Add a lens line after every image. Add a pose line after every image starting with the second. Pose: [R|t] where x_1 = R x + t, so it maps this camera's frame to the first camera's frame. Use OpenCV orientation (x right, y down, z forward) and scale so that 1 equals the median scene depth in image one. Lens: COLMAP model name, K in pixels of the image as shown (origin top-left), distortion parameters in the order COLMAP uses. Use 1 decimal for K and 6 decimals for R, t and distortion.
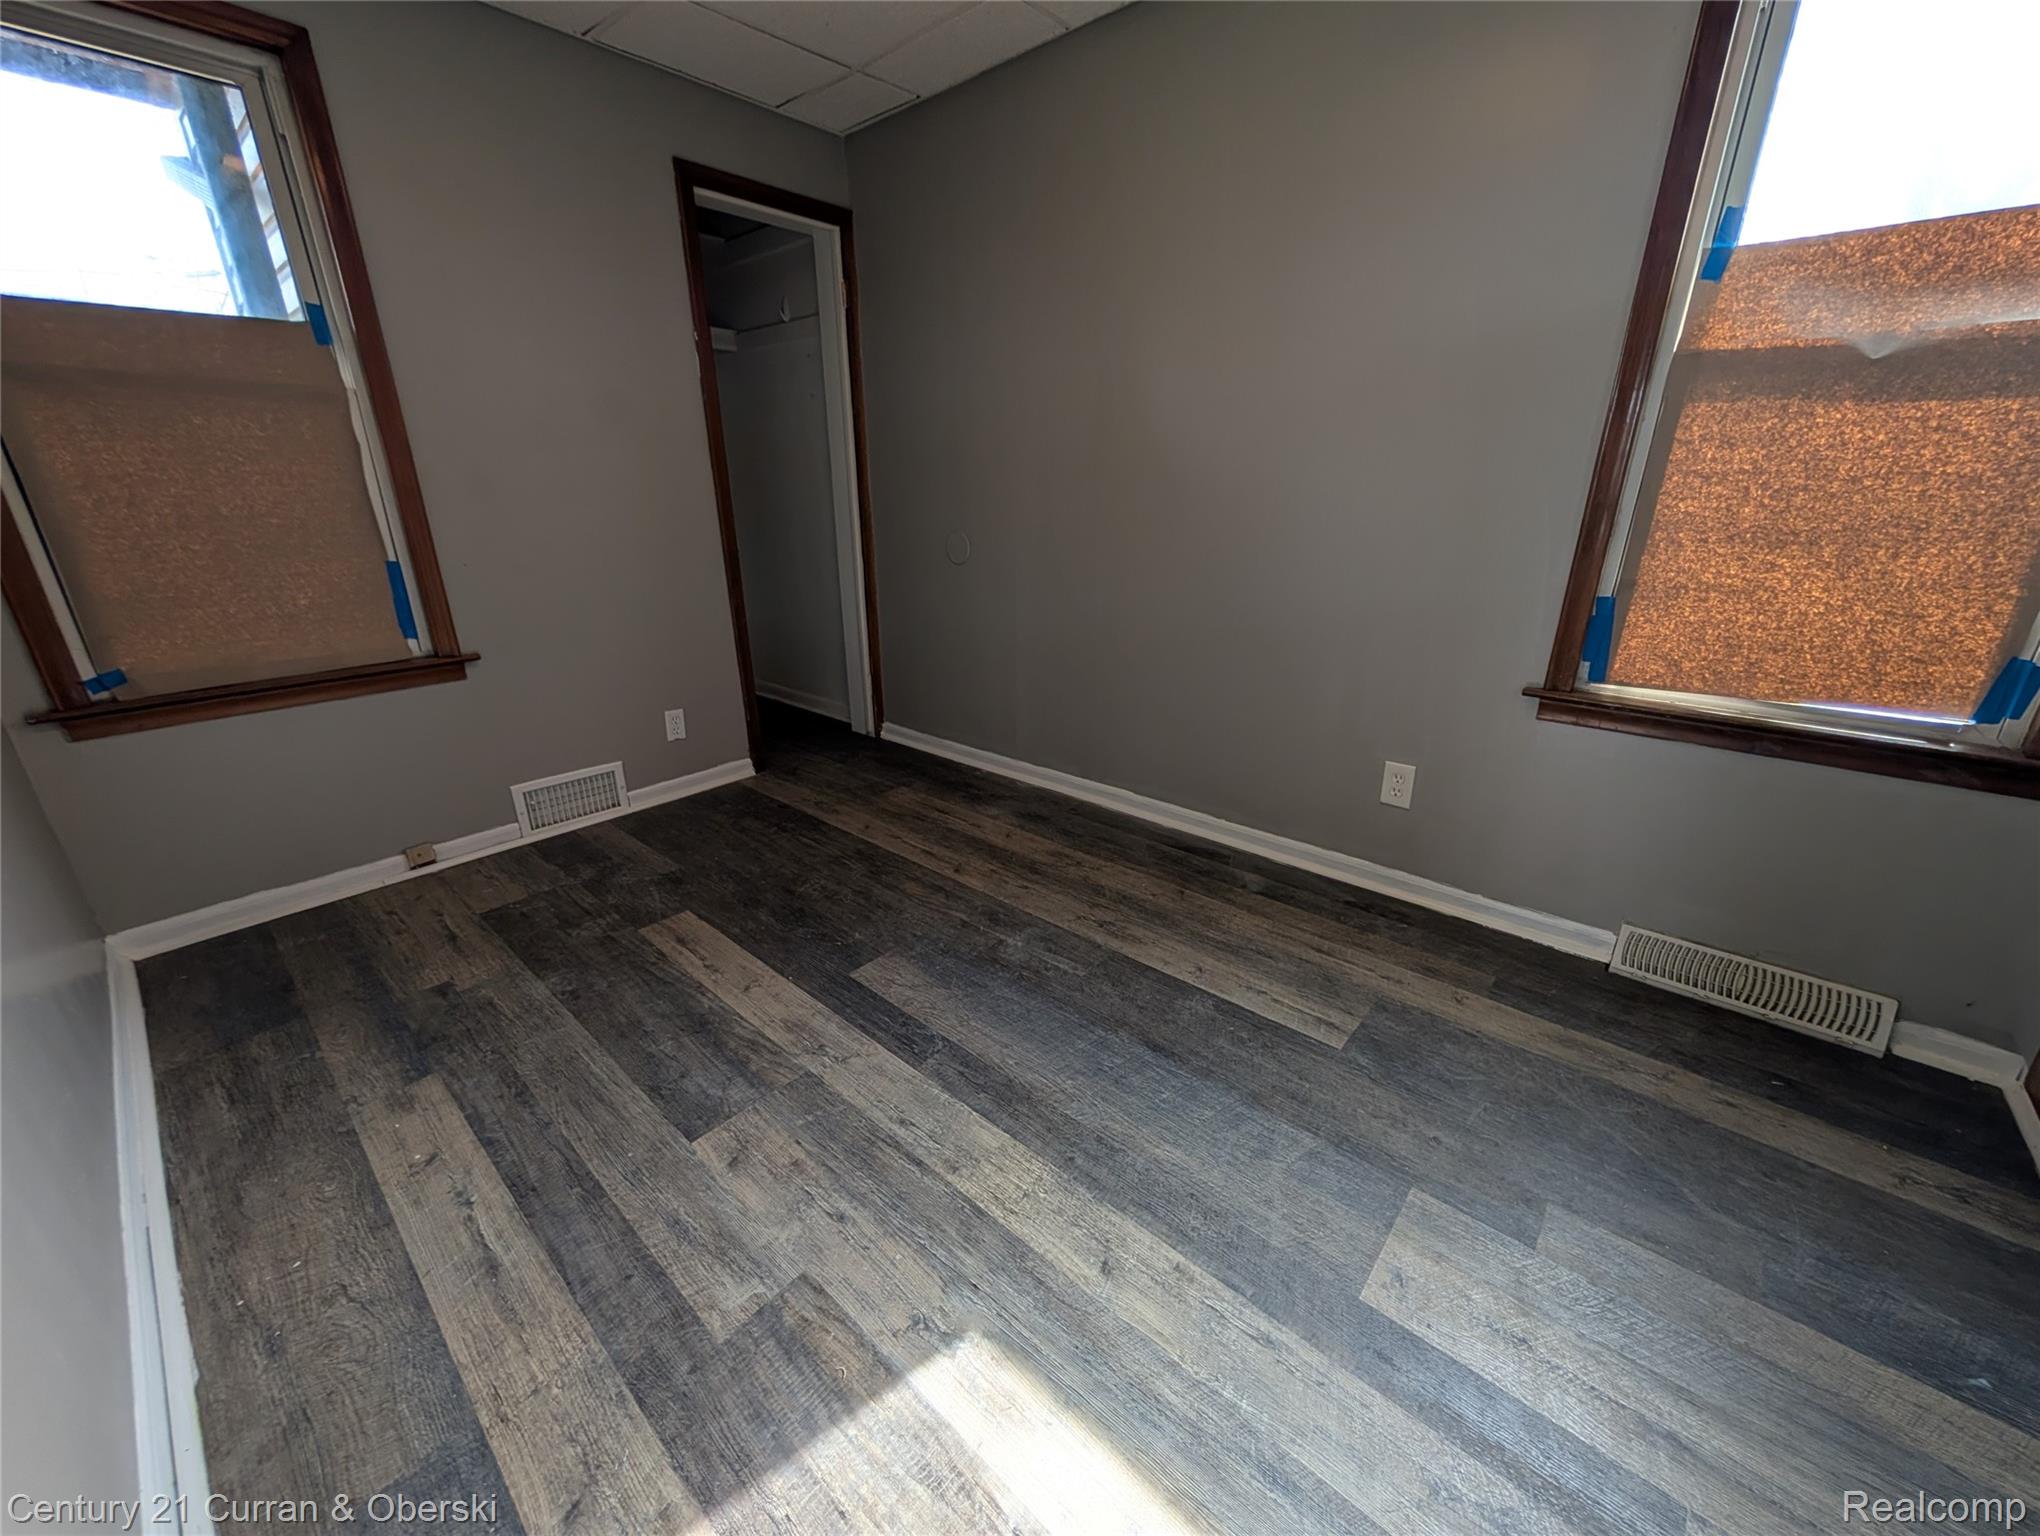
lens RADIAL K [[772.9, 0, 1009.4], [0, 772.9, 766.9], [0, 0, 1]] dist [-0.001329, 0.000711]
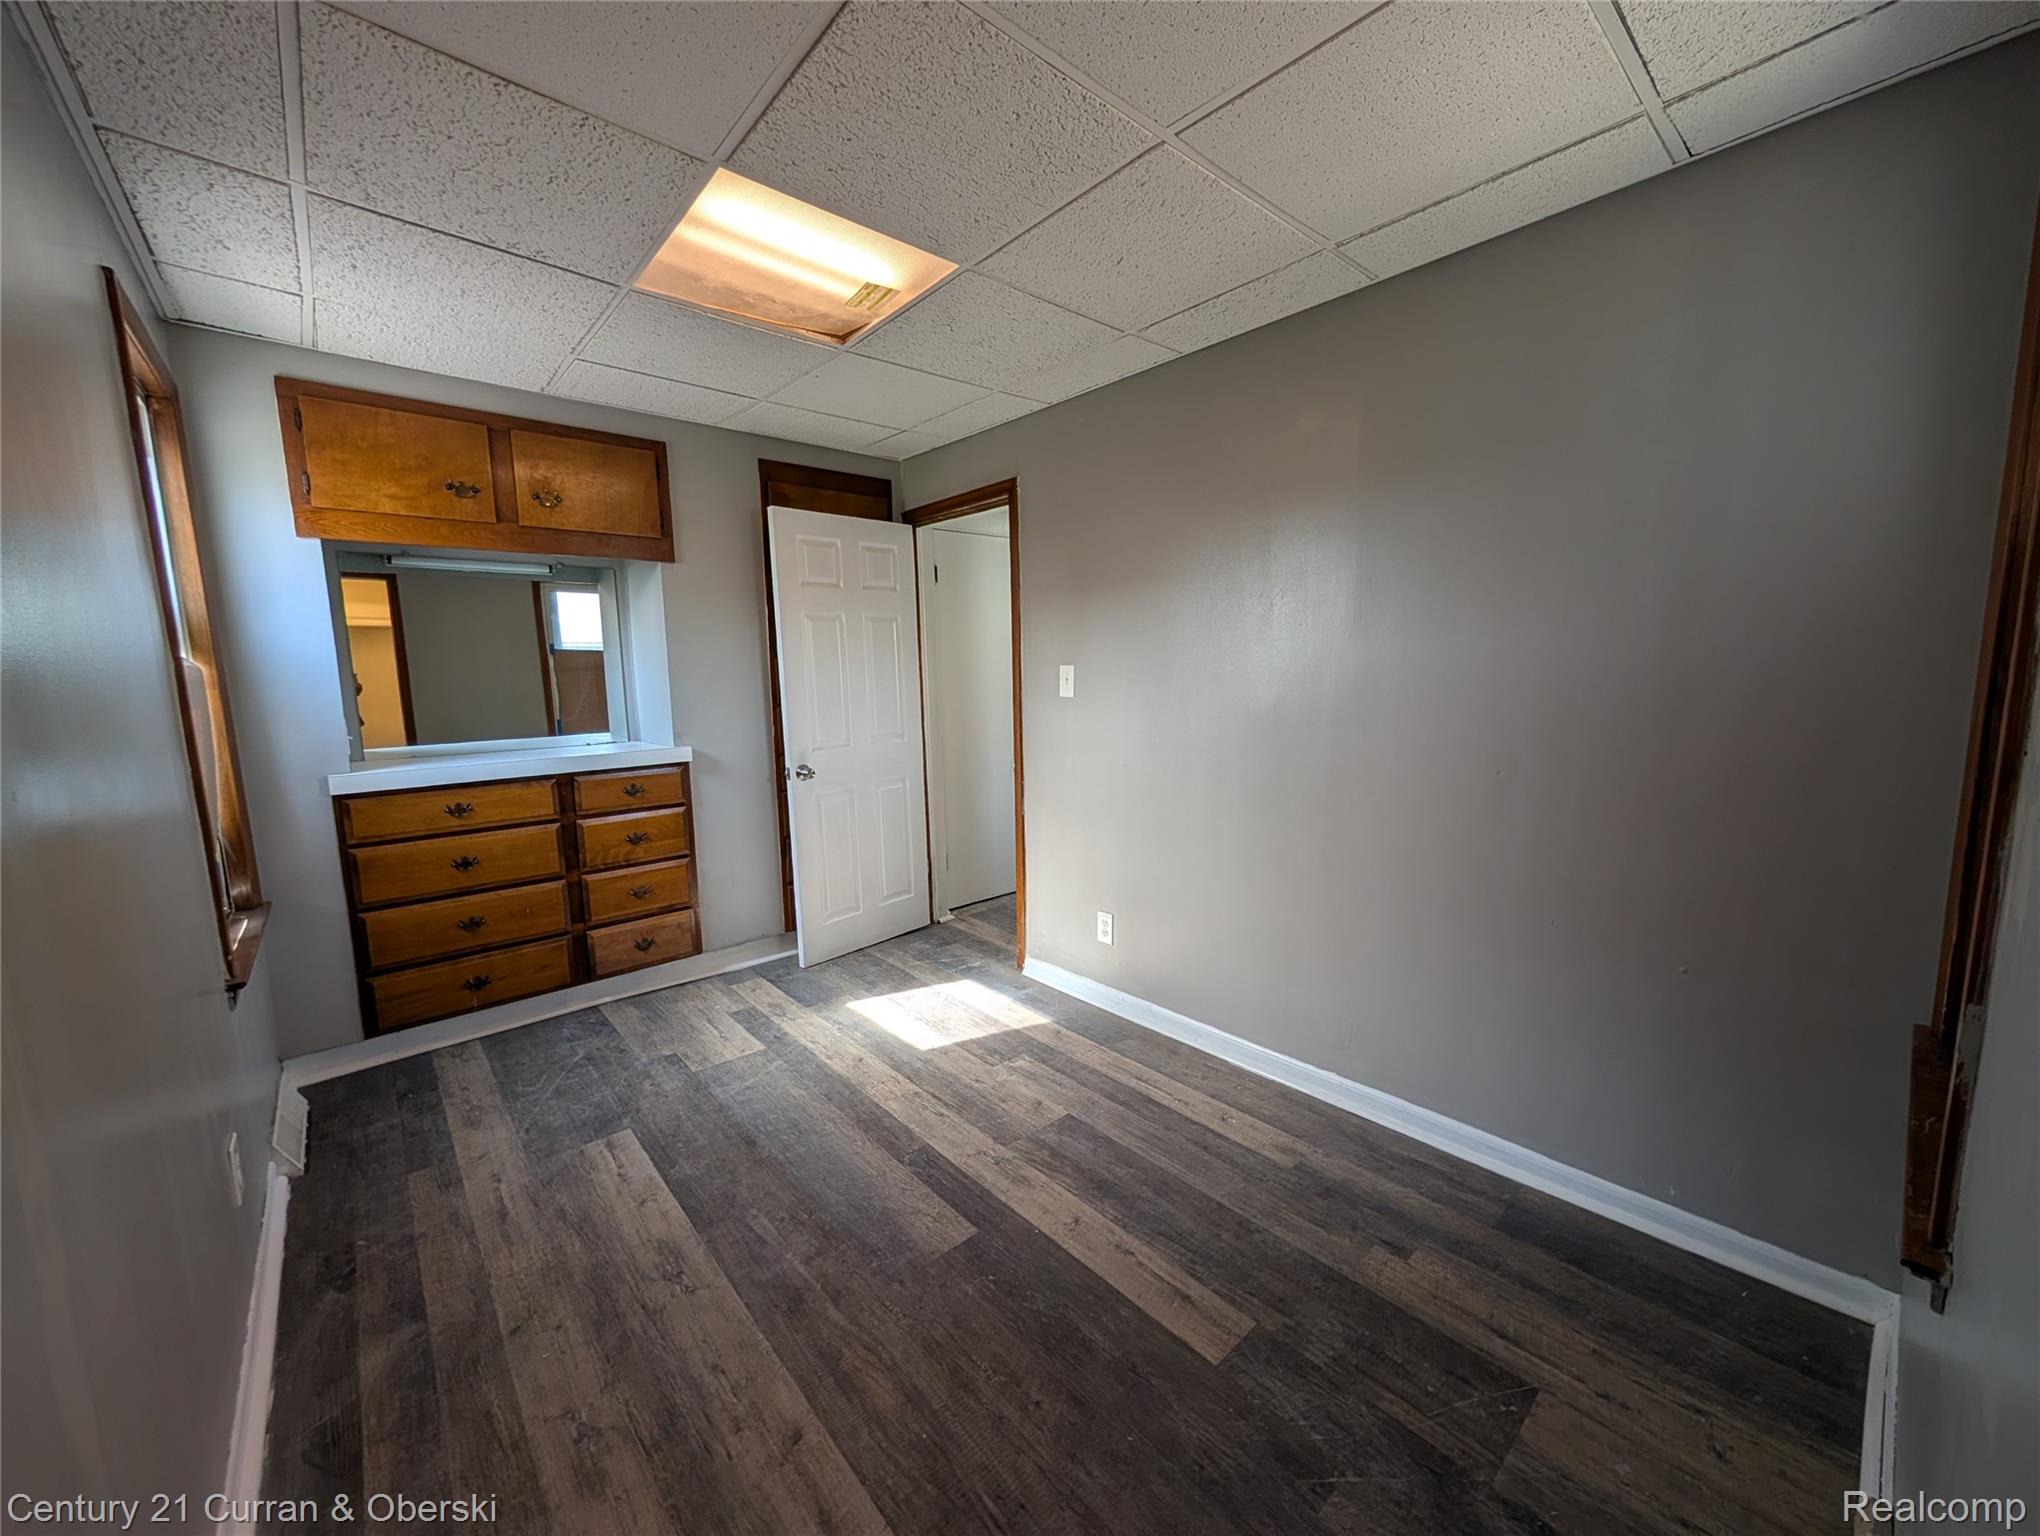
lens RADIAL K [[772.9, 0, 1012.7], [0, 772.9, 772.0], [0, 0, 1]] dist [-0.001329, 0.000711]
pose [[-0.991986, 0.004870, 0.126250, -0.456351], [0.063335, 0.883806, 0.463546, -0.839698], [-0.109323, 0.467828, -0.877032, 1.913021]]
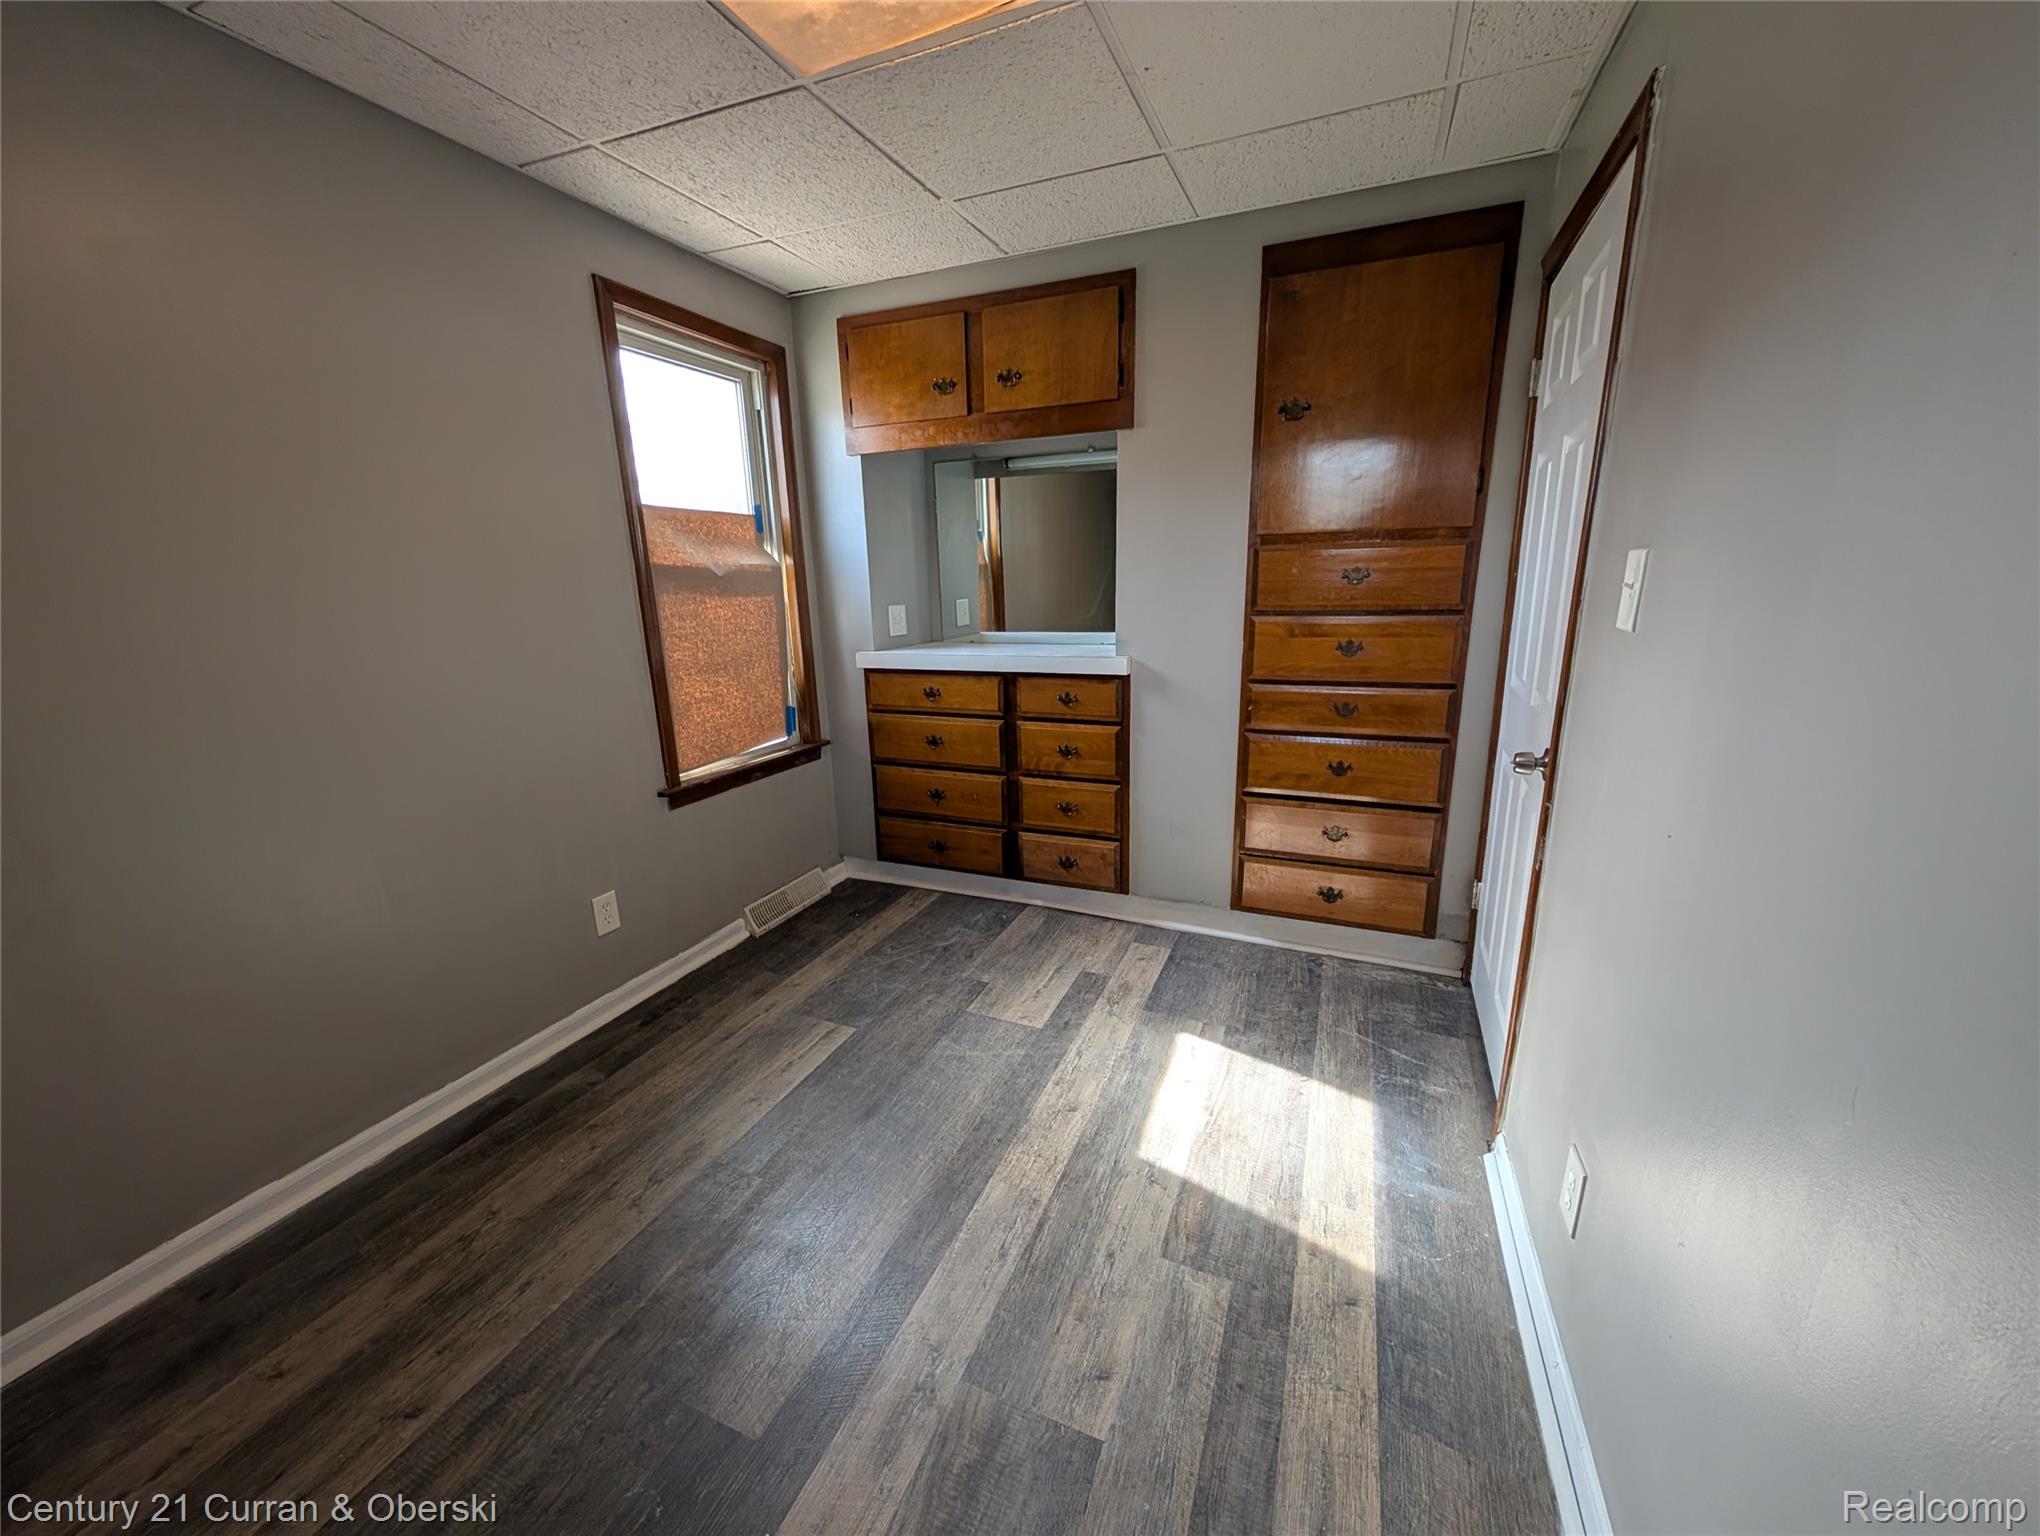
lens RADIAL K [[772.9, 0, 1027.4], [0, 772.9, 768.3], [0, 0, 1]] dist [-0.001329, 0.000711]
pose [[-0.325747, -0.220316, 0.919429, -0.910944], [0.345233, 0.877603, 0.332607, -0.437651], [-0.880172, 0.425762, -0.209816, 0.844269]]
